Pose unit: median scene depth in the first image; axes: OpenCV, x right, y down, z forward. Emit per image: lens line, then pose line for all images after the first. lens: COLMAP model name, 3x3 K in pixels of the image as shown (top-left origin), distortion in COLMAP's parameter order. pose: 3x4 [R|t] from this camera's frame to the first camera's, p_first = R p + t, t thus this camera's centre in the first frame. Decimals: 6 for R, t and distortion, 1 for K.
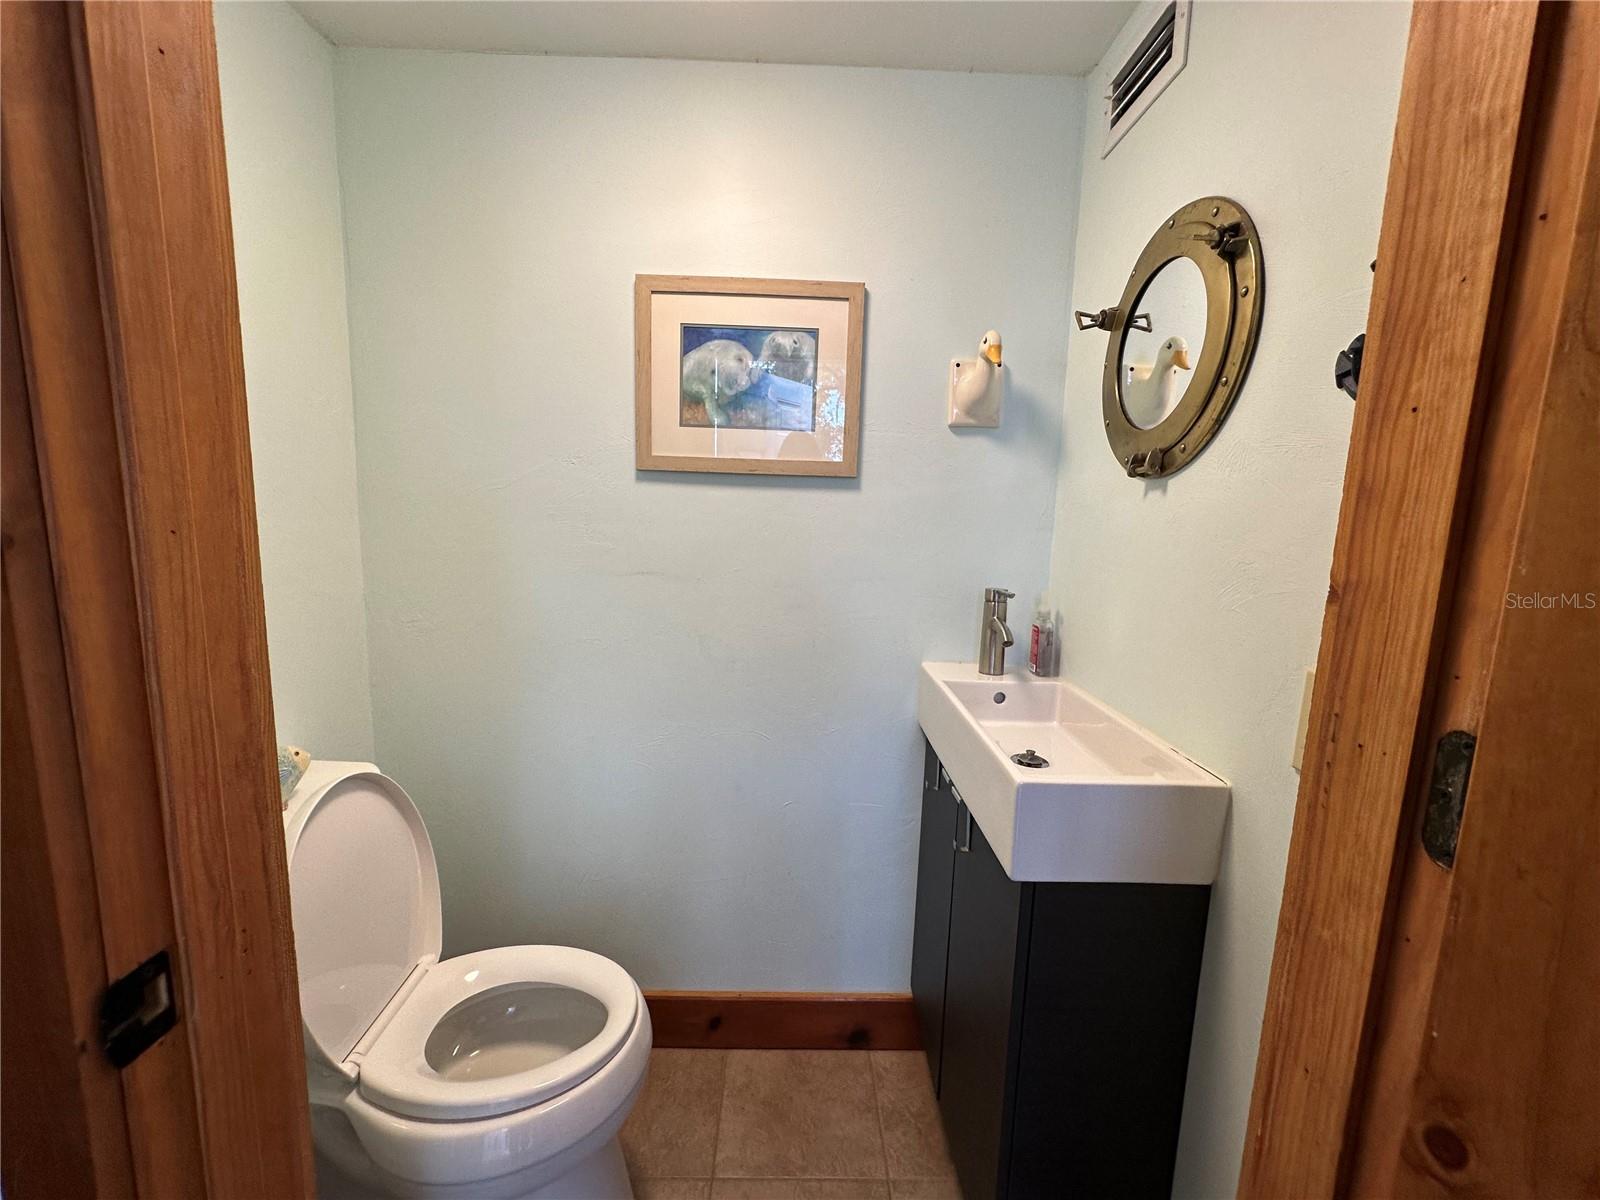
lens RADIAL K [[640.0, 0, 798.9], [0, 640.0, 599.8], [0, 0, 1]] dist [-0.006172, 0.001578]
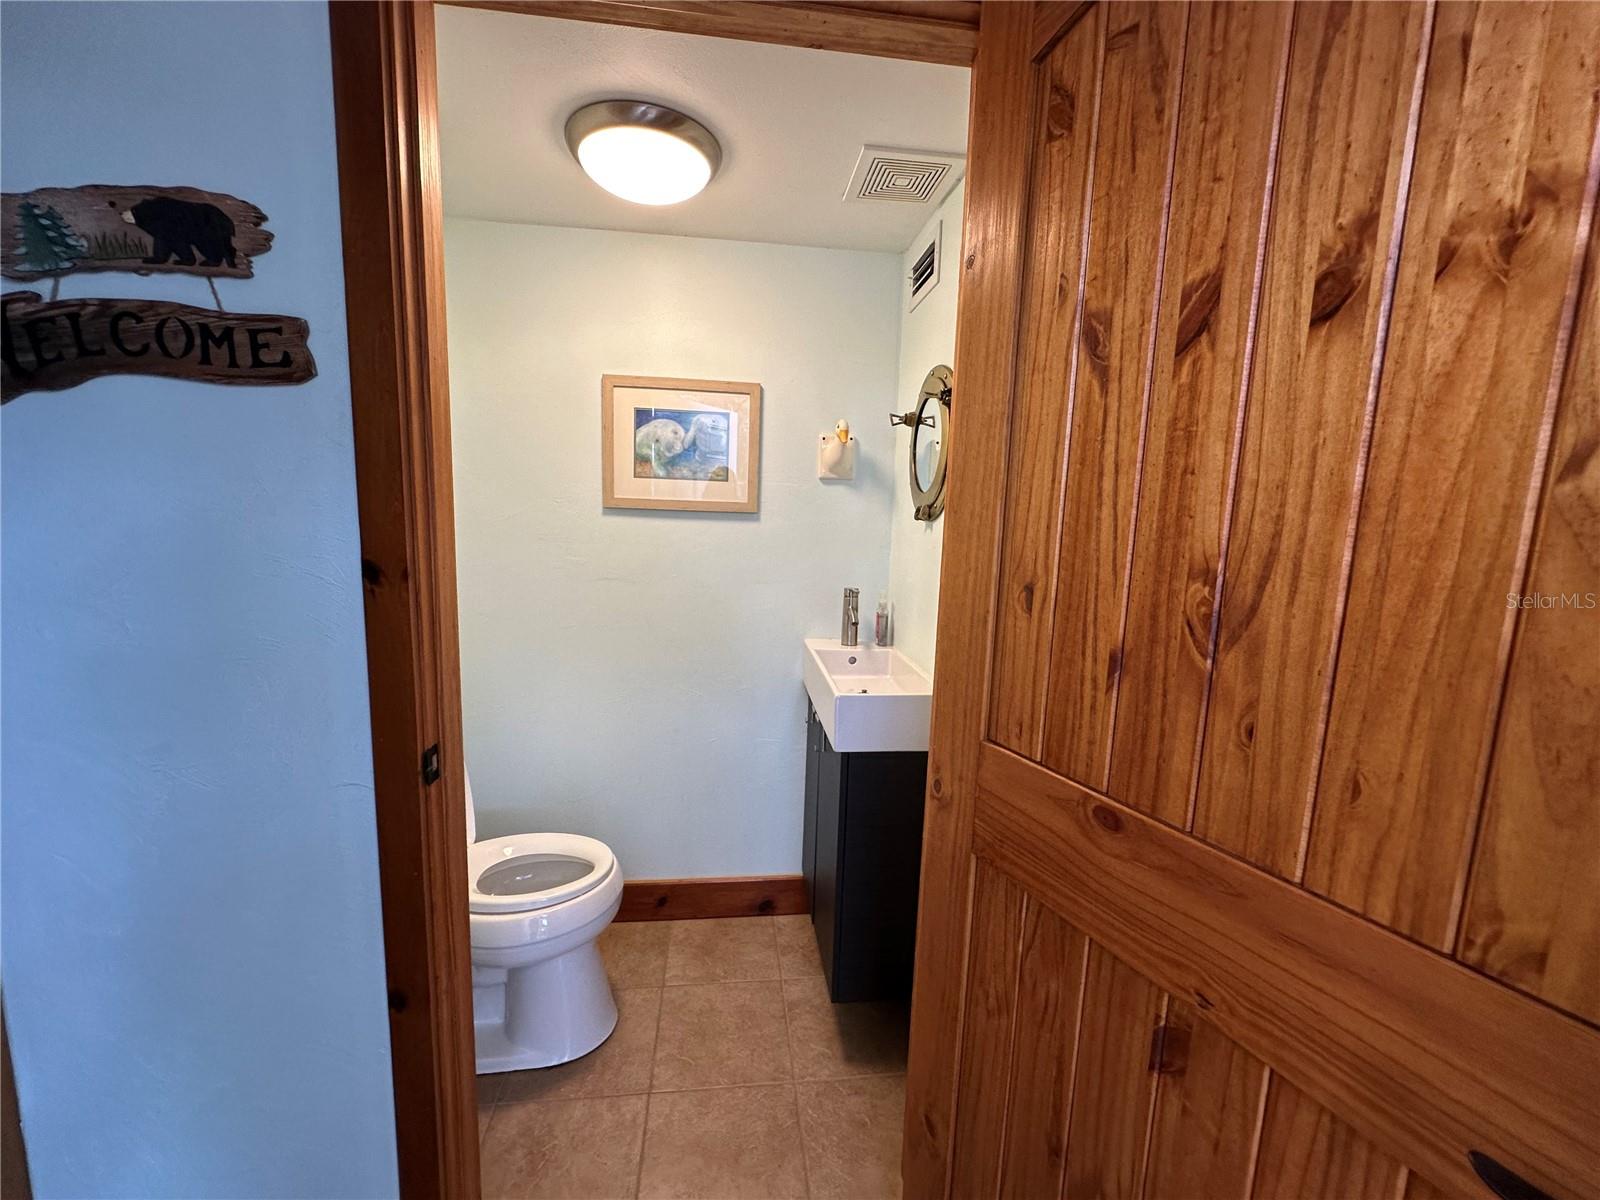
lens RADIAL K [[640.0, 0, 798.8], [0, 640.0, 600.8], [0, 0, 1]] dist [-0.006172, 0.001578]
pose [[0.994717, -0.010428, 0.102125, 0.034000], [0.010399, 0.999946, 0.000819, 0.009503], [-0.102128, 0.000247, 0.994771, -0.475056]]
